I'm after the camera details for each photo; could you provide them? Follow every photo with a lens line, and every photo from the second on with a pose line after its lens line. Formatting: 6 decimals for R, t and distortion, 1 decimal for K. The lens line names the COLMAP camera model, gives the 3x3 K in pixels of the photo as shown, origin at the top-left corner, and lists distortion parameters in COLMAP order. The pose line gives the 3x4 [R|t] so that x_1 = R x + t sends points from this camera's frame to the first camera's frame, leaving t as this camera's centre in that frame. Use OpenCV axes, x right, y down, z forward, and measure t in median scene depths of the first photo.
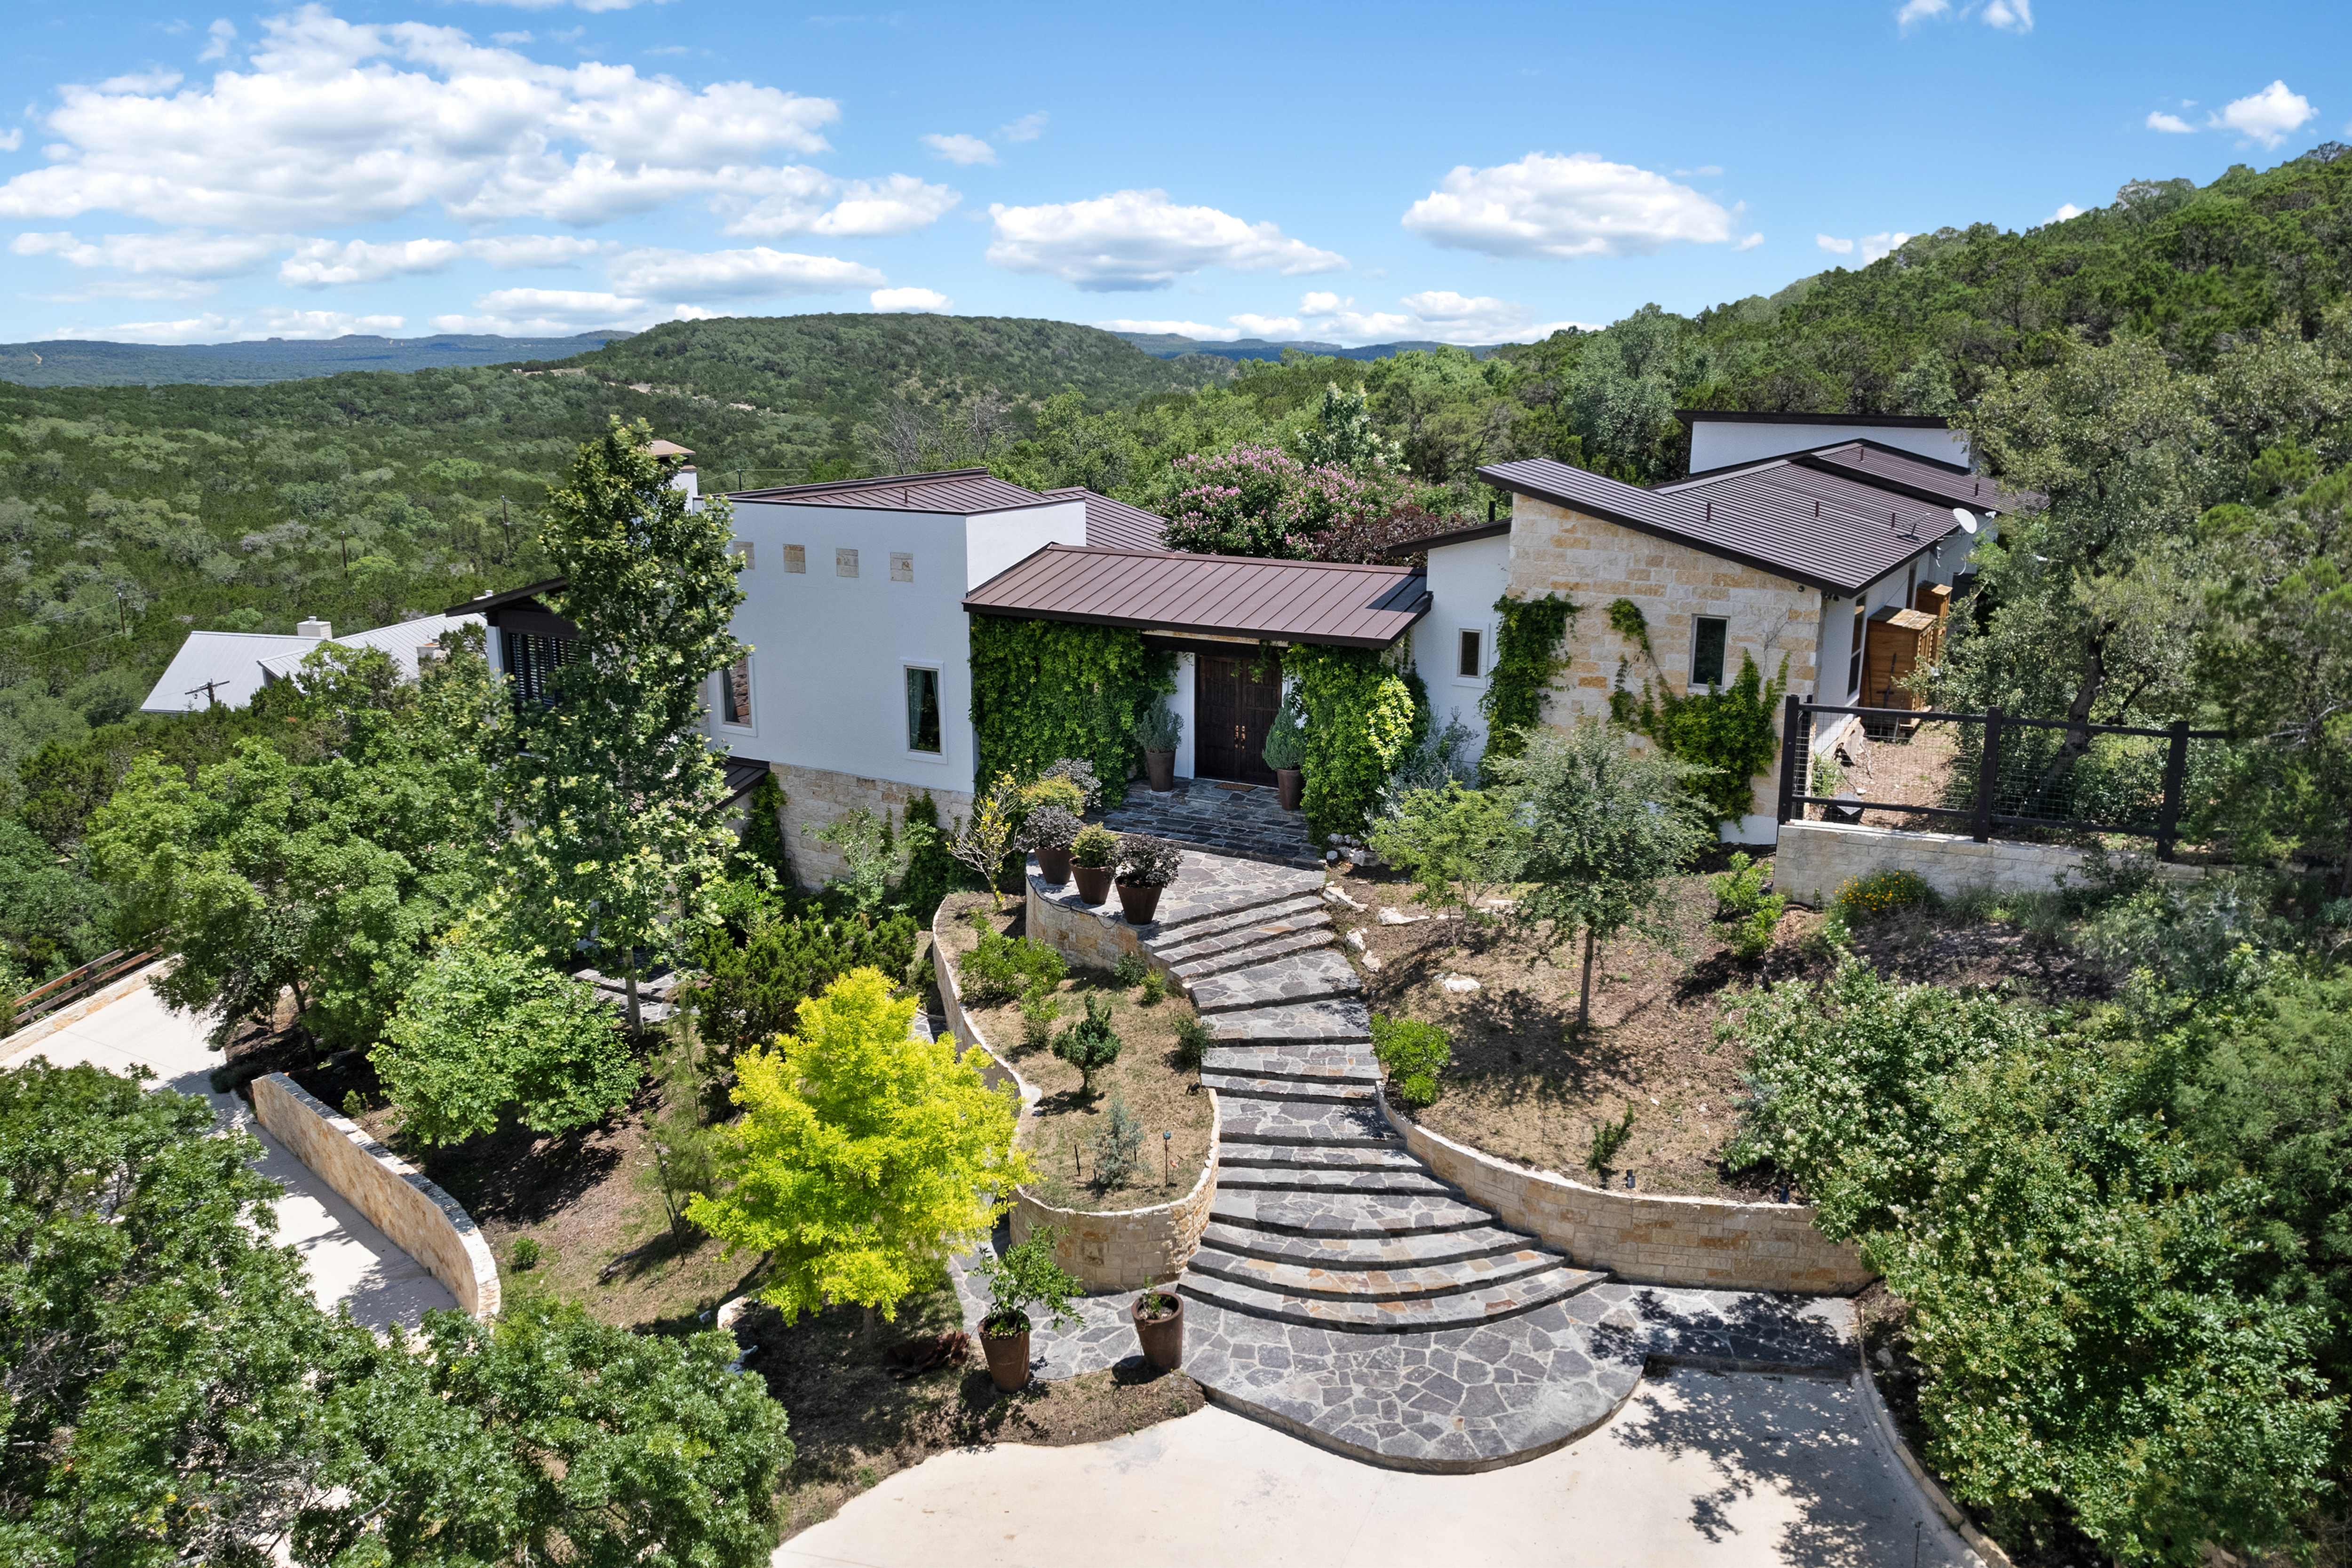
lens RADIAL K [[1792.5, 0, 1133.7], [0, 1792.5, 697.7], [0, 0, 1]] dist [-0.091554, 0.123444]
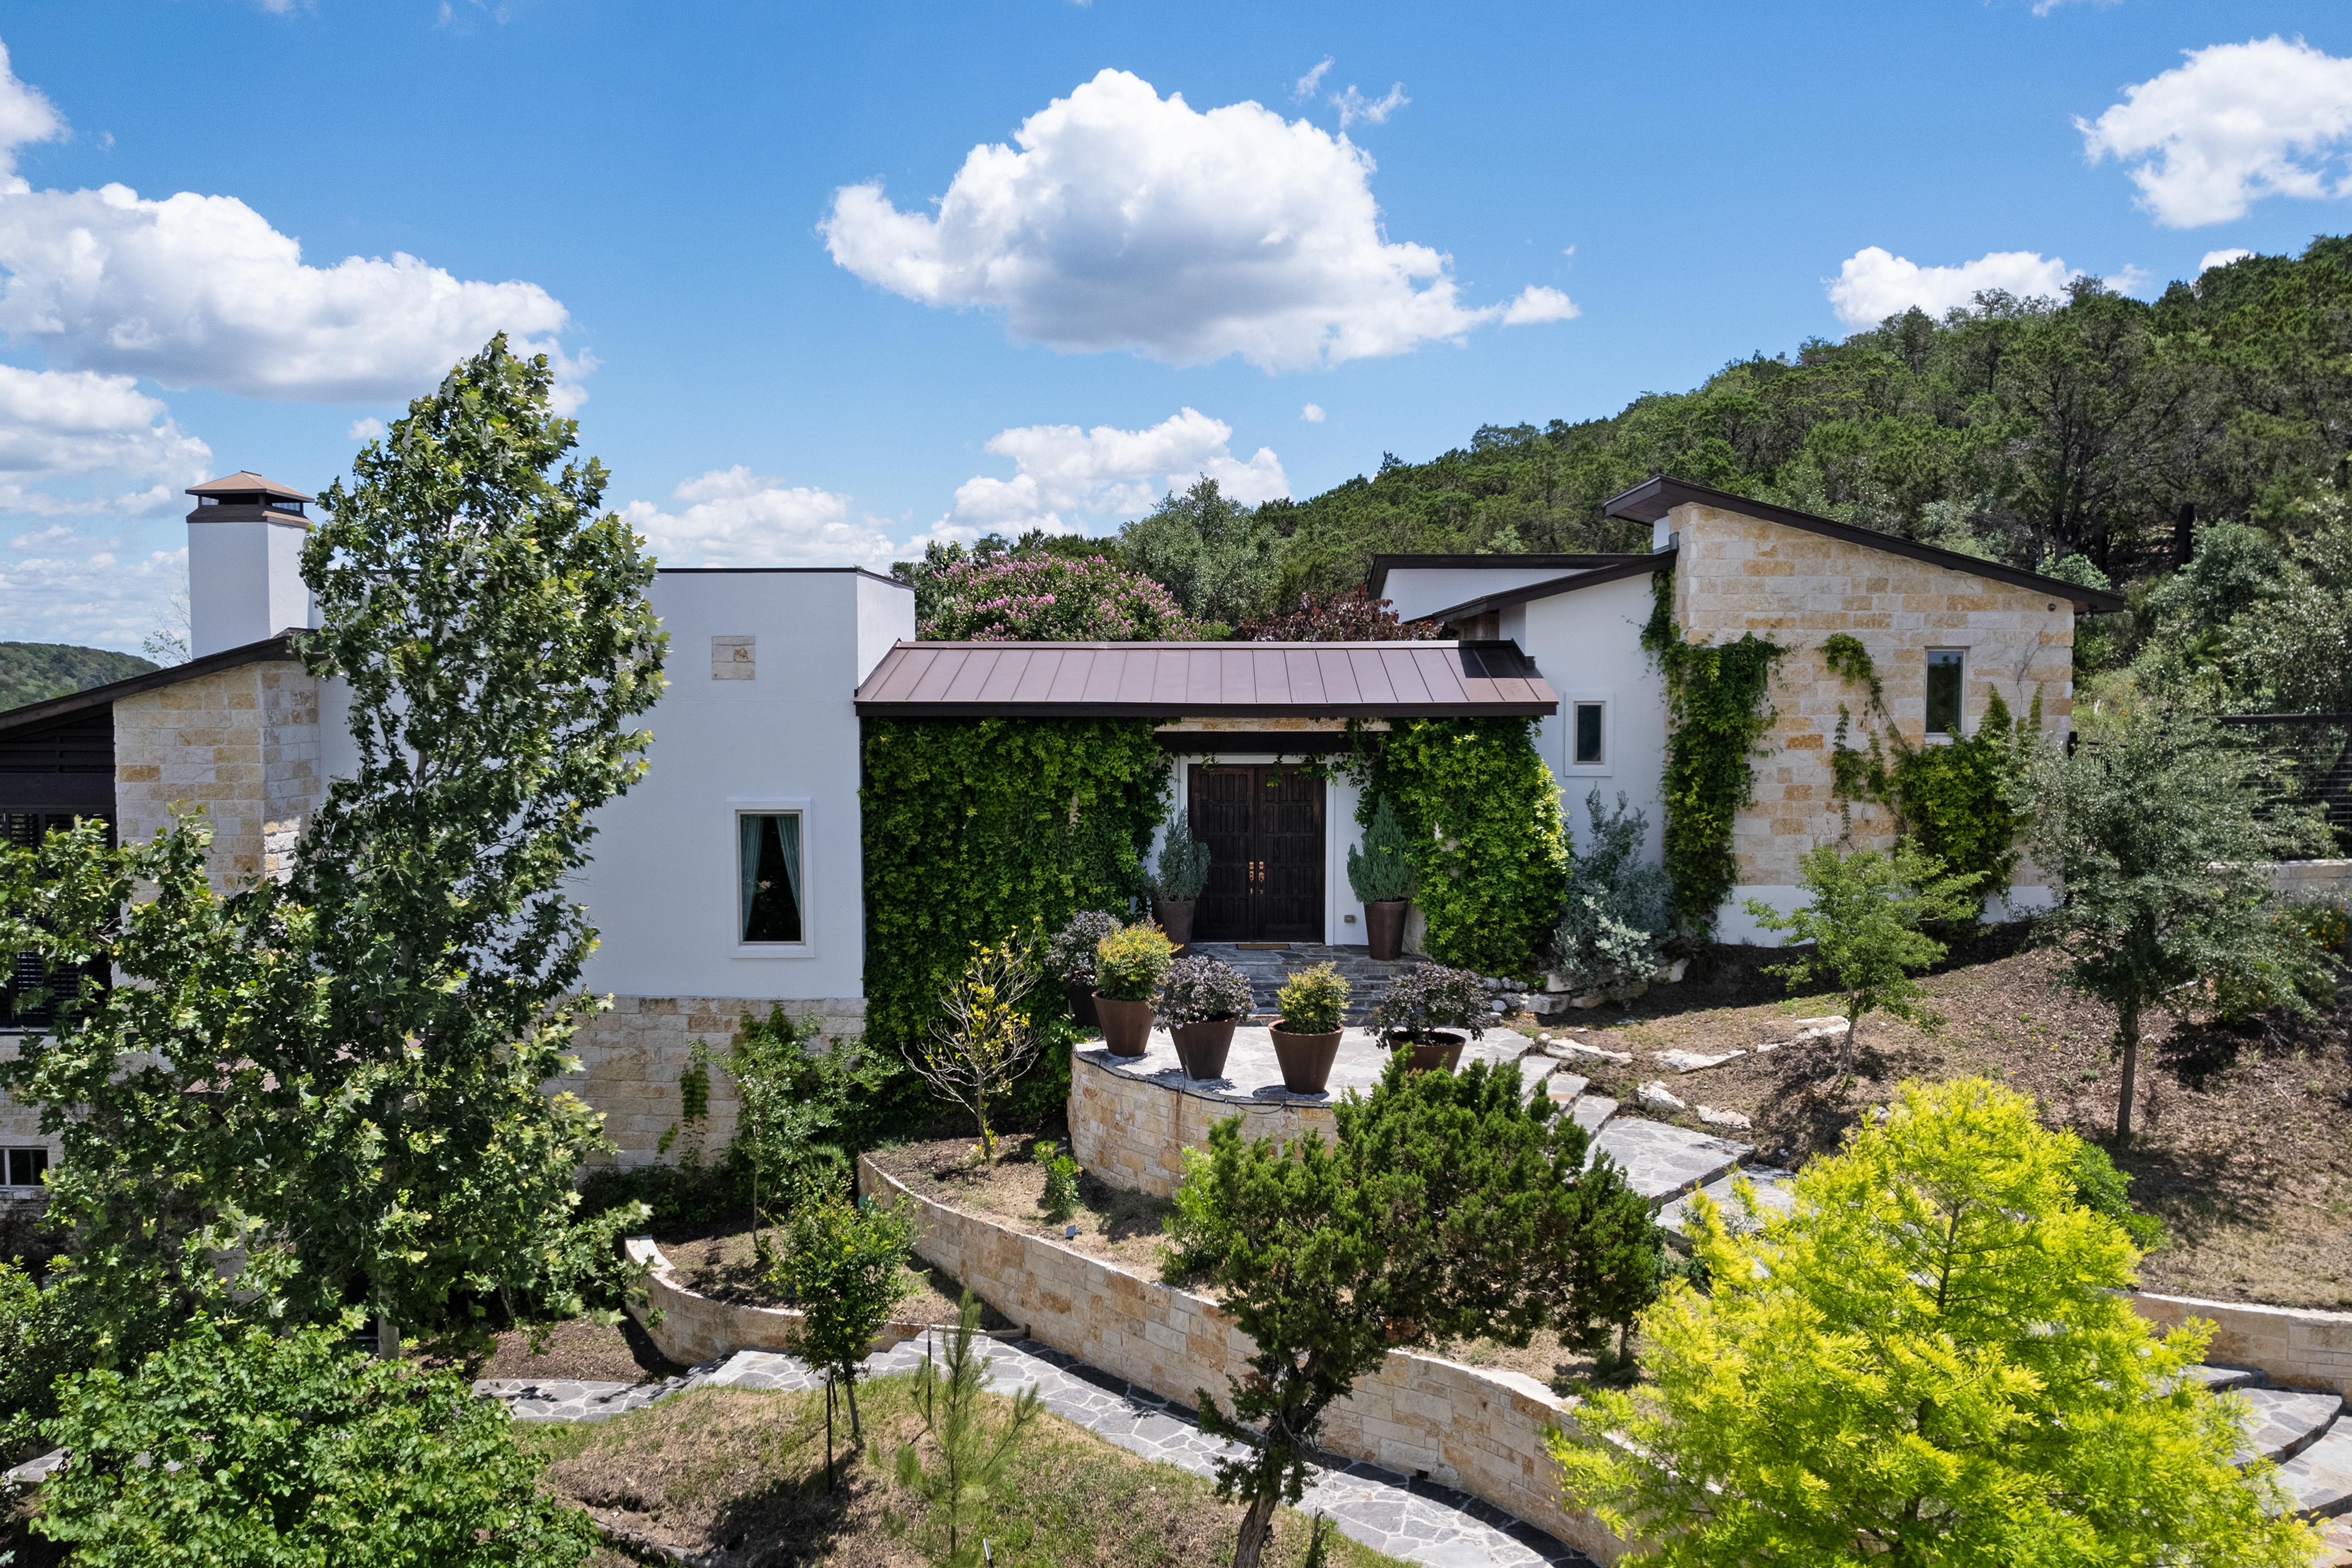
lens RADIAL K [[1792.5, 0, 1133.7], [0, 1792.5, 697.7], [0, 0, 1]] dist [-0.091554, 0.123444]
pose [[0.878277, -0.001035, 0.478151, -0.382912], [0.088453, 0.983090, -0.160344, 0.071998], [-0.469900, 0.183120, 0.863517, 0.454022]]
